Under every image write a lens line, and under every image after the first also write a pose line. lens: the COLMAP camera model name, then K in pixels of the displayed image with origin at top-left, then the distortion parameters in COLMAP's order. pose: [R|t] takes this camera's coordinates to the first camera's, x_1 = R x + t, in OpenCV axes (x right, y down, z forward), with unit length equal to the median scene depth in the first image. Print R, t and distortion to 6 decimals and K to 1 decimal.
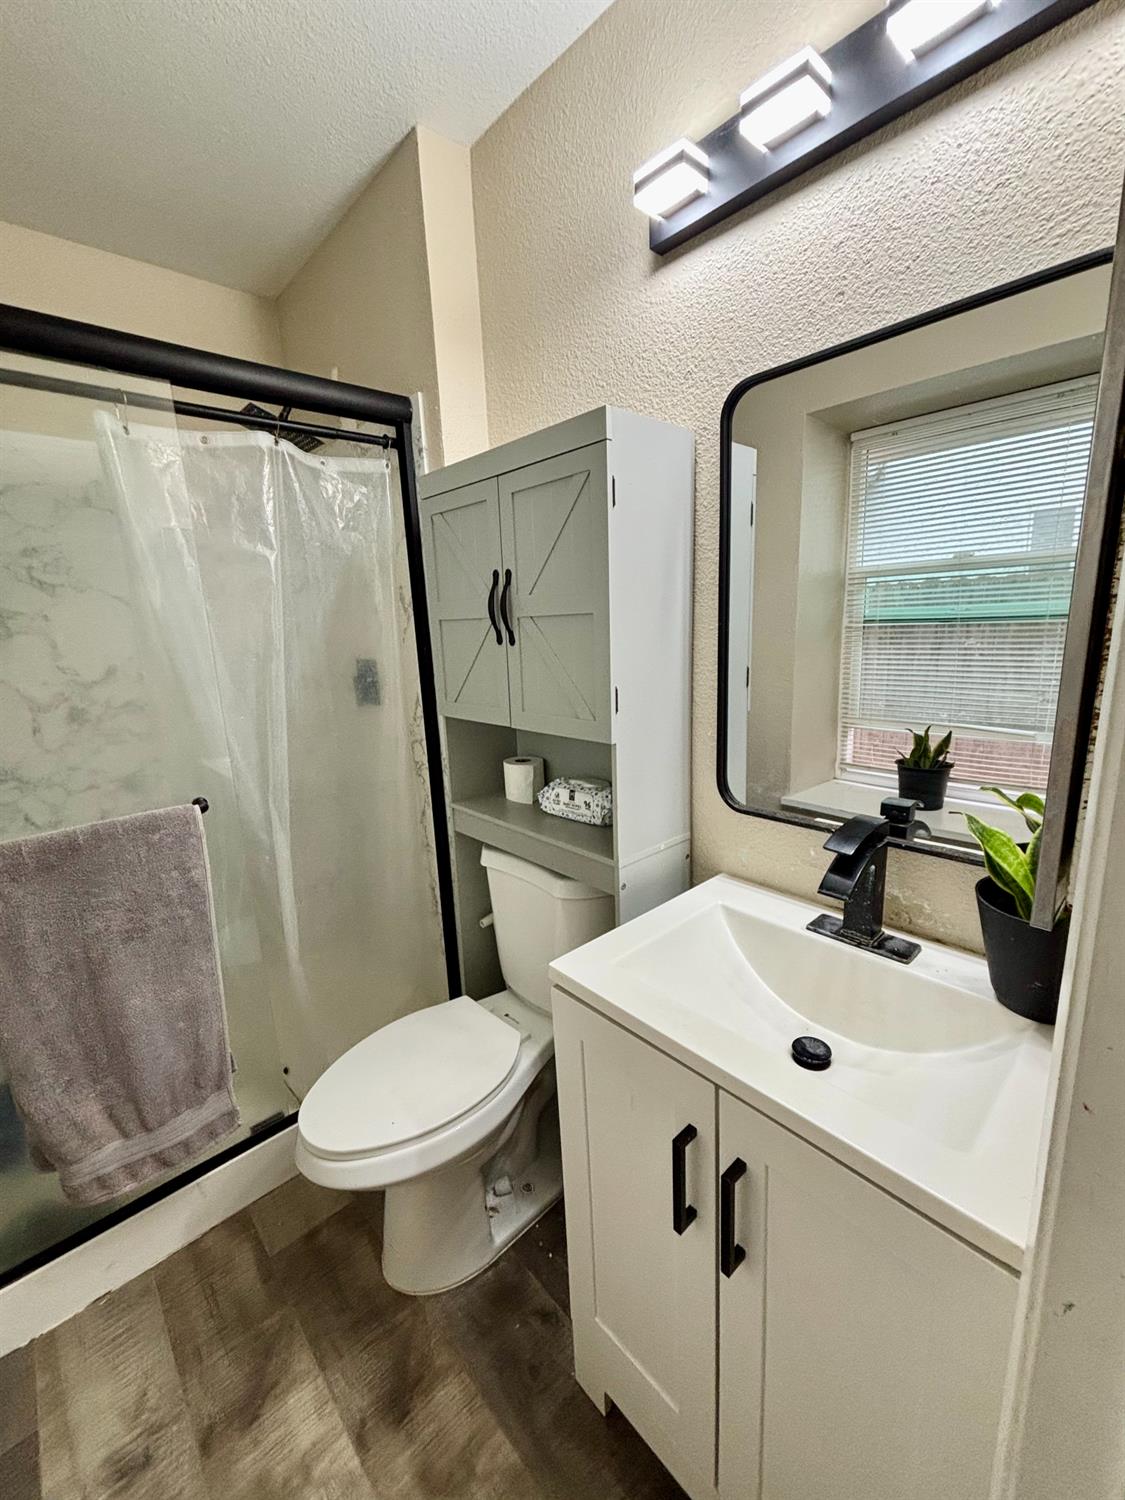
lens RADIAL K [[607.3, 0, 561.4], [0, 607.3, 748.2], [0, 0, 1]] dist [0.000888, 0.000606]
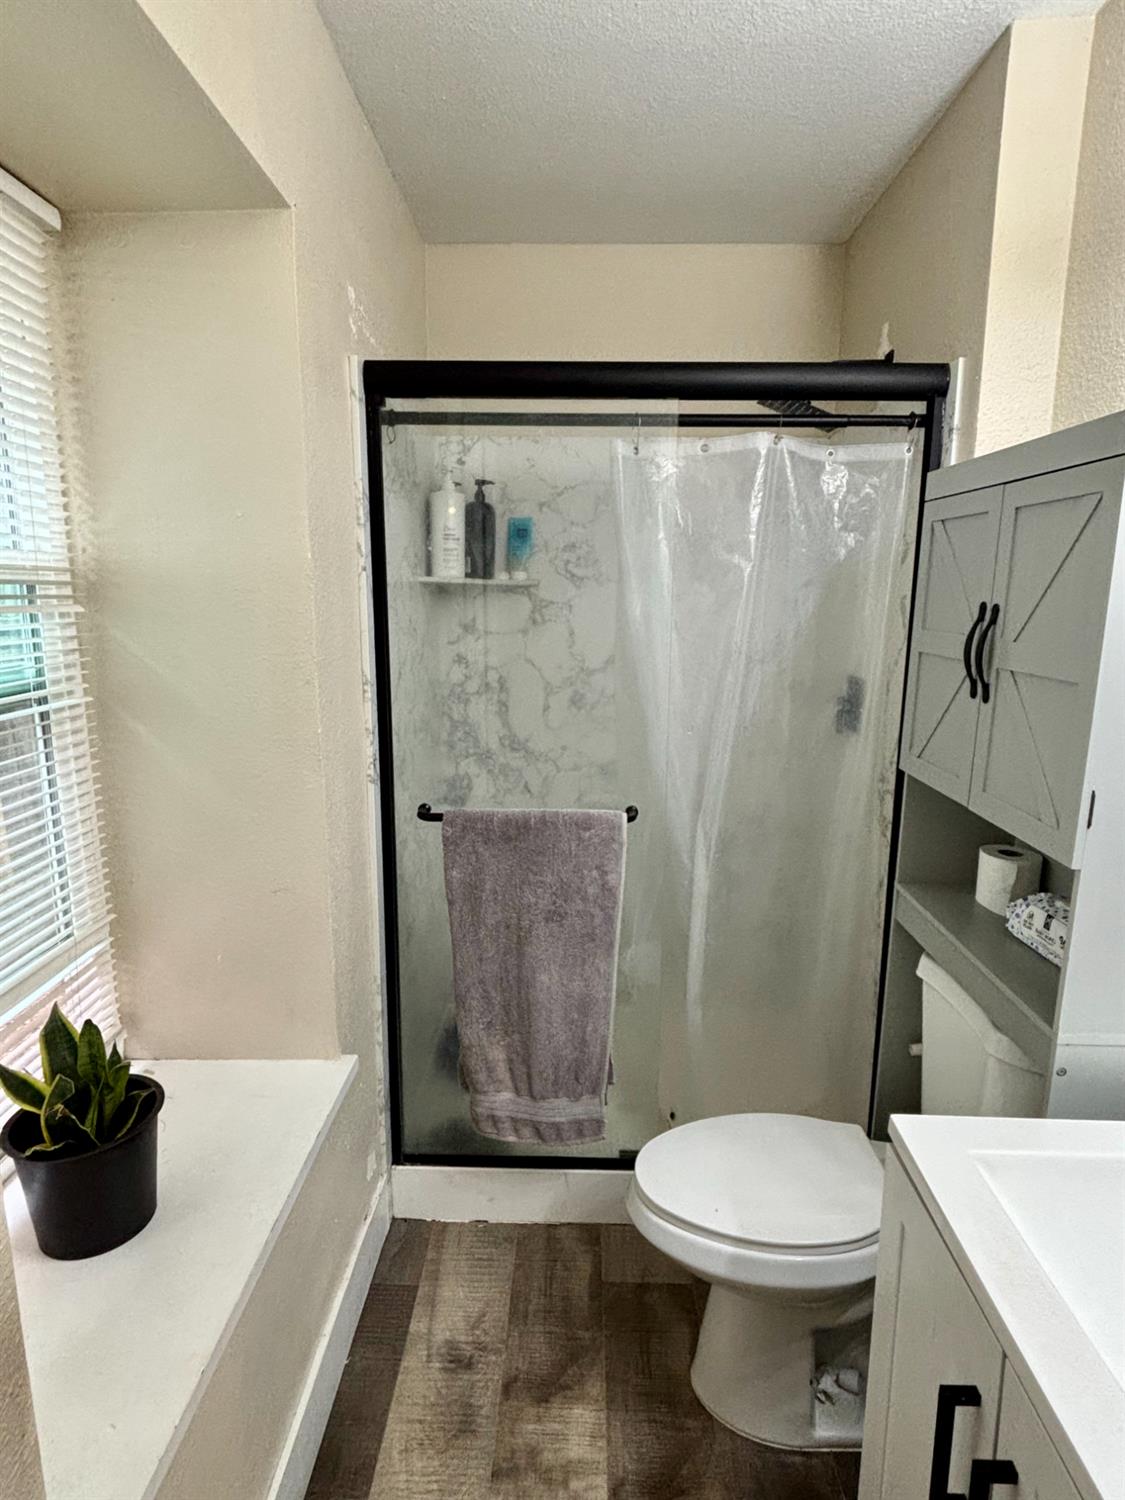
lens RADIAL K [[830.4, 0, 563.7], [0, 830.4, 750.8], [0, 0, 1]] dist [0.017079, -0.032901]
pose [[0.718809, 0.179832, -0.671545, 0.232069], [-0.183933, 0.980737, 0.065753, -0.078914], [0.670434, 0.076255, 0.738040, -0.096982]]
